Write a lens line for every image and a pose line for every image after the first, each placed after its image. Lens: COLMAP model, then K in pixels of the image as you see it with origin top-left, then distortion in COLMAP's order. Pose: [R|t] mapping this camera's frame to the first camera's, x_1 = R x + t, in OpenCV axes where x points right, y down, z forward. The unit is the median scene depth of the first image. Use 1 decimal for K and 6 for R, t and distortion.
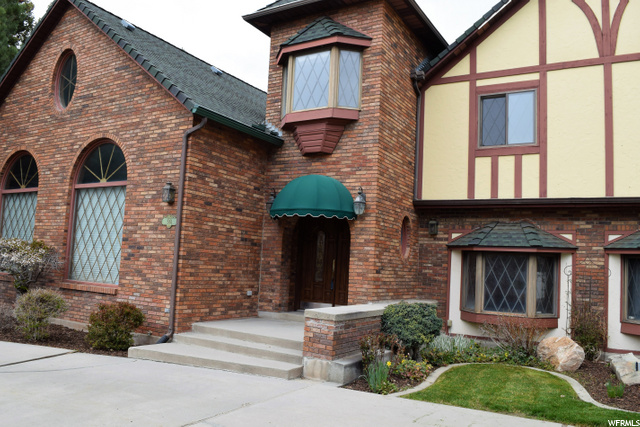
lens RADIAL K [[547.4, 0, 320.0], [0, 547.4, 213.5], [0, 0, 1]] dist [-0.093464, 0.004573]
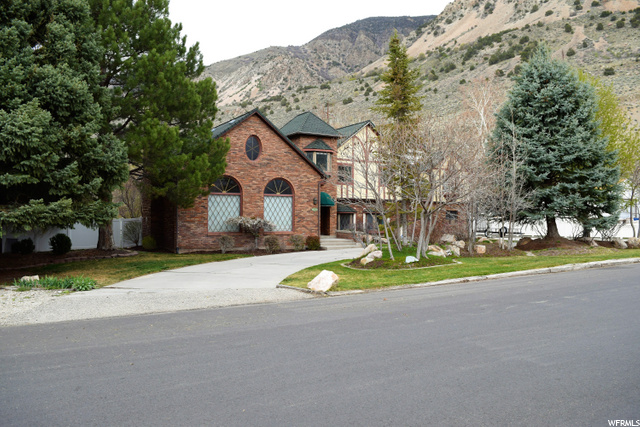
lens RADIAL K [[499.4, 0, 320.0], [0, 499.4, 213.5], [0, 0, 1]] dist [-0.093521, -0.000362]
pose [[0.462154, -0.050914, 0.885337, -2.591966], [-0.077125, 0.992260, 0.097323, -0.227273], [-0.883440, -0.113260, 0.454650, -0.329197]]
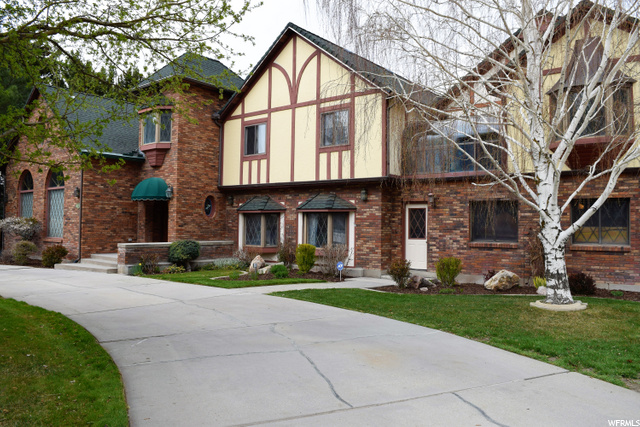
lens RADIAL K [[499.4, 0, 320.0], [0, 499.4, 213.5], [0, 0, 1]] dist [-0.093521, -0.000362]
pose [[0.992457, -0.045183, -0.113968, 0.764357], [0.052916, 0.996431, 0.065770, -0.027473], [0.110589, -0.071304, 0.991305, -0.672732]]
